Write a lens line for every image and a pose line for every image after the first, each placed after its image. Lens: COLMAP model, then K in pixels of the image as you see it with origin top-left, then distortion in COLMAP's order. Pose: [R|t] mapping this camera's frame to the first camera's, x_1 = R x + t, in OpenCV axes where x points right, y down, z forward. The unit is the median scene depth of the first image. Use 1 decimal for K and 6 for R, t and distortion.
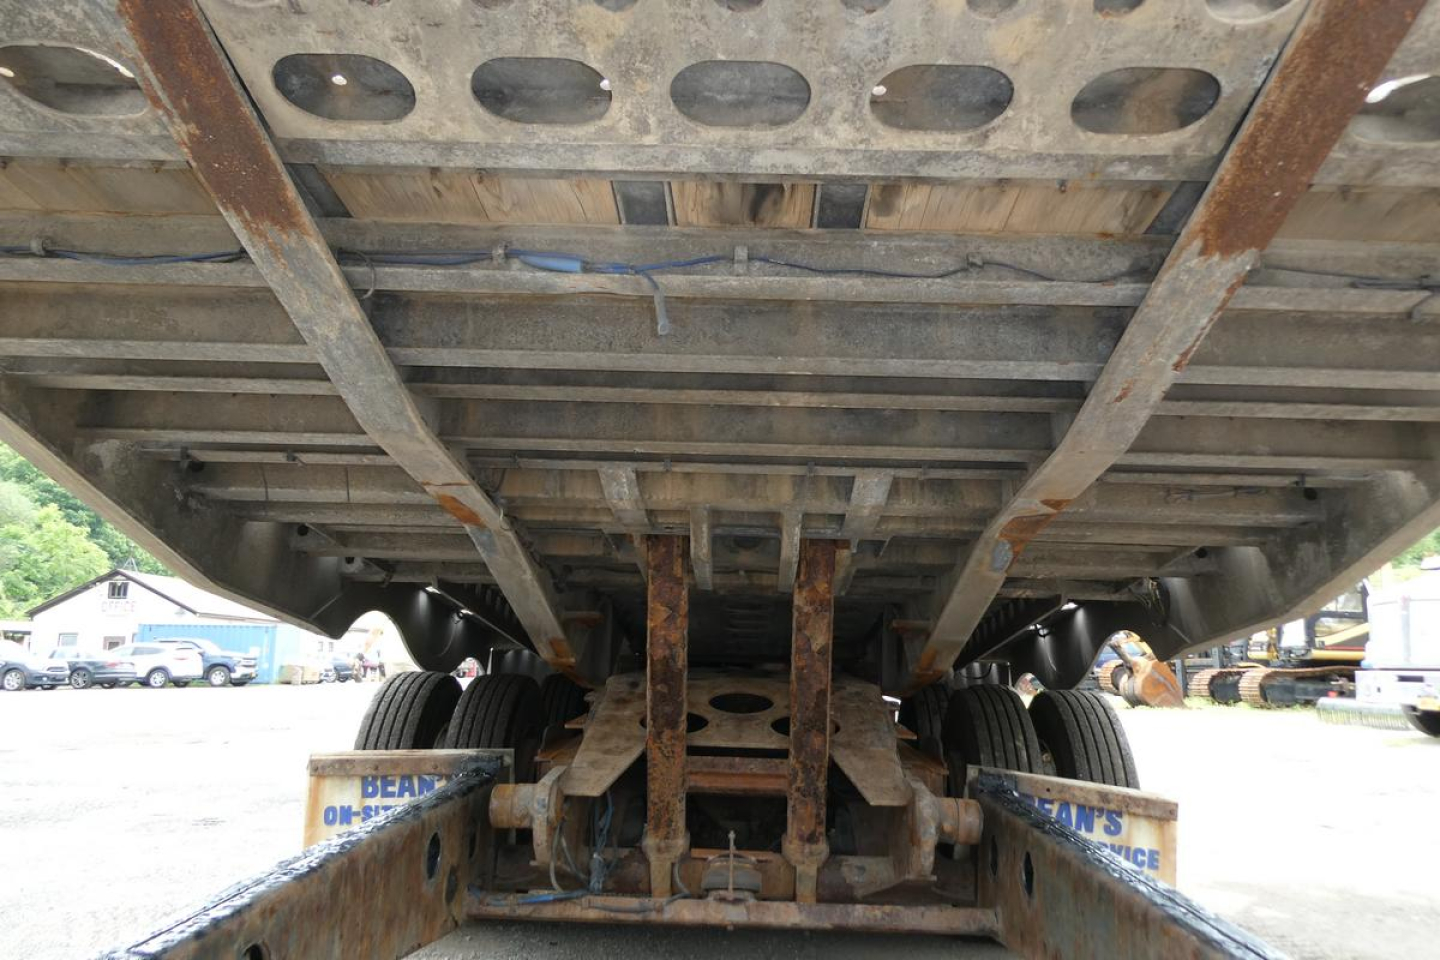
lens RADIAL K [[1042.4, 0, 720.6], [0, 1042.4, 474.2], [0, 0, 1]] dist [0.022261, -0.040109]
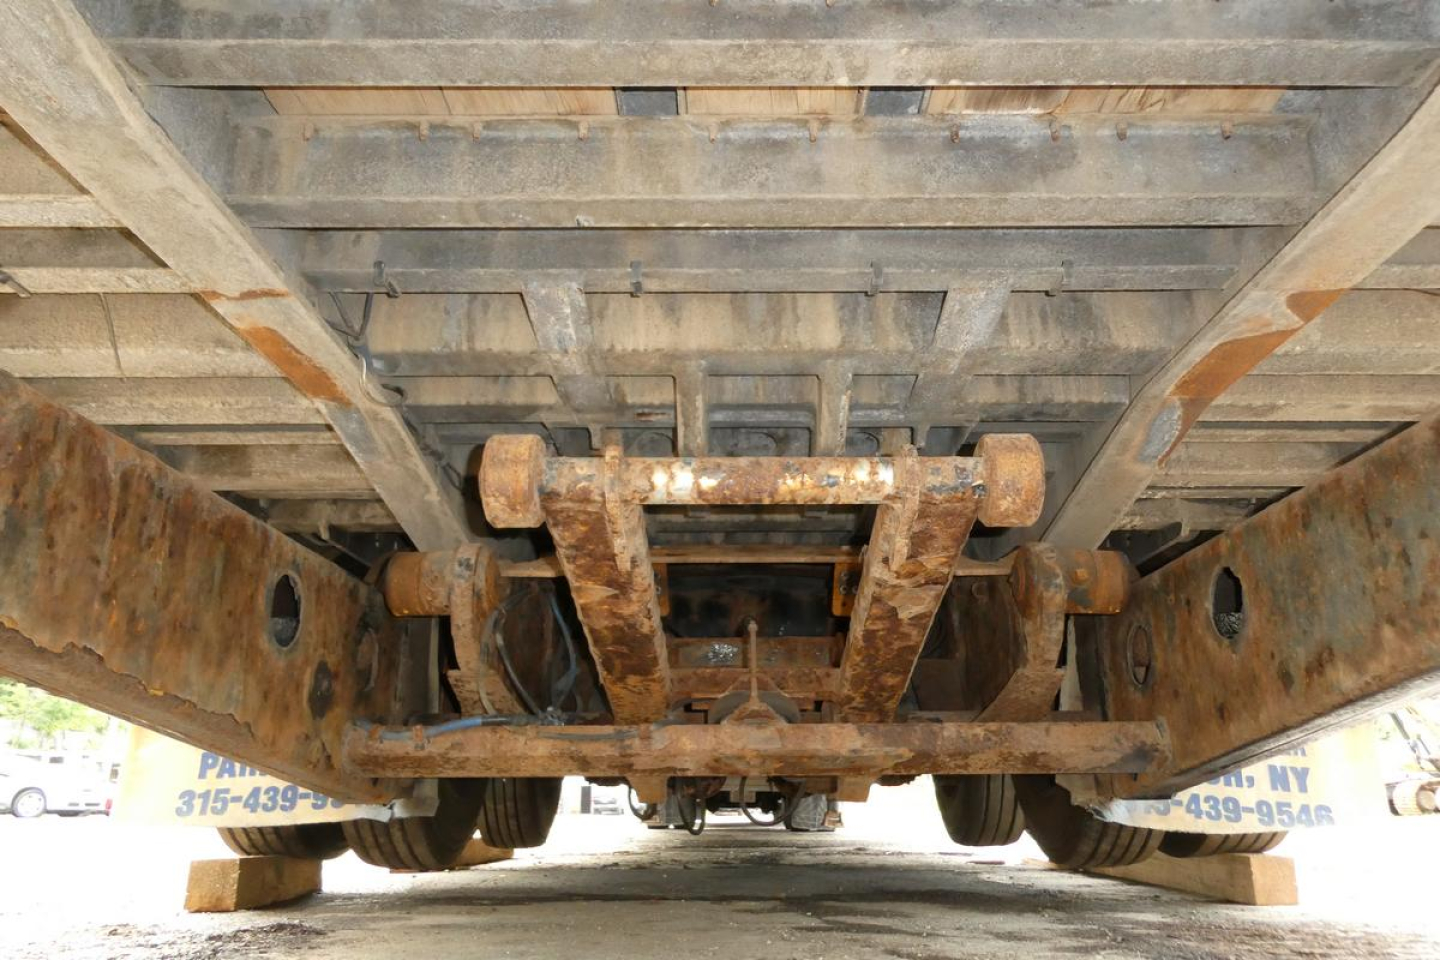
lens RADIAL K [[1031.8, 0, 722.3], [0, 1031.8, 476.2], [0, 0, 1]] dist [0.035434, -0.070208]
pose [[0.999398, -0.017696, 0.029851, -0.024301], [0.021931, 0.988728, -0.148111, 0.316794], [-0.026894, 0.148676, 0.988520, 0.302616]]
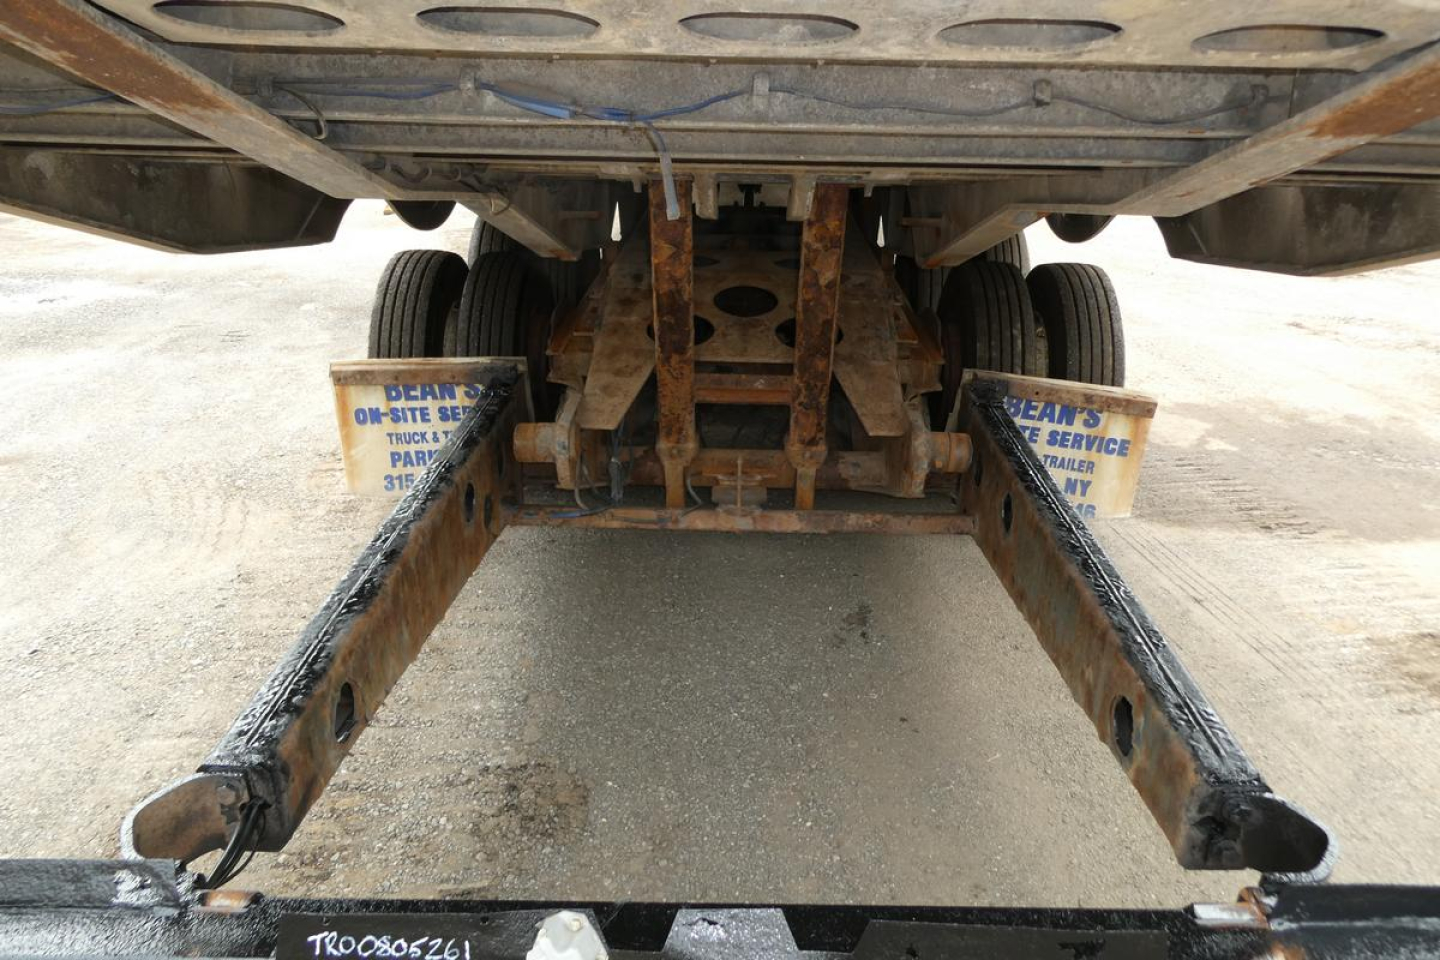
lens RADIAL K [[1043.3, 0, 723.5], [0, 1043.3, 472.3], [0, 0, 1]] dist [-0.002268, 0.028288]
pose [[0.999901, -0.013358, 0.004482, -0.009789], [0.008970, 0.848807, 0.528627, -0.197379], [-0.010866, -0.528534, 0.848842, 0.067669]]
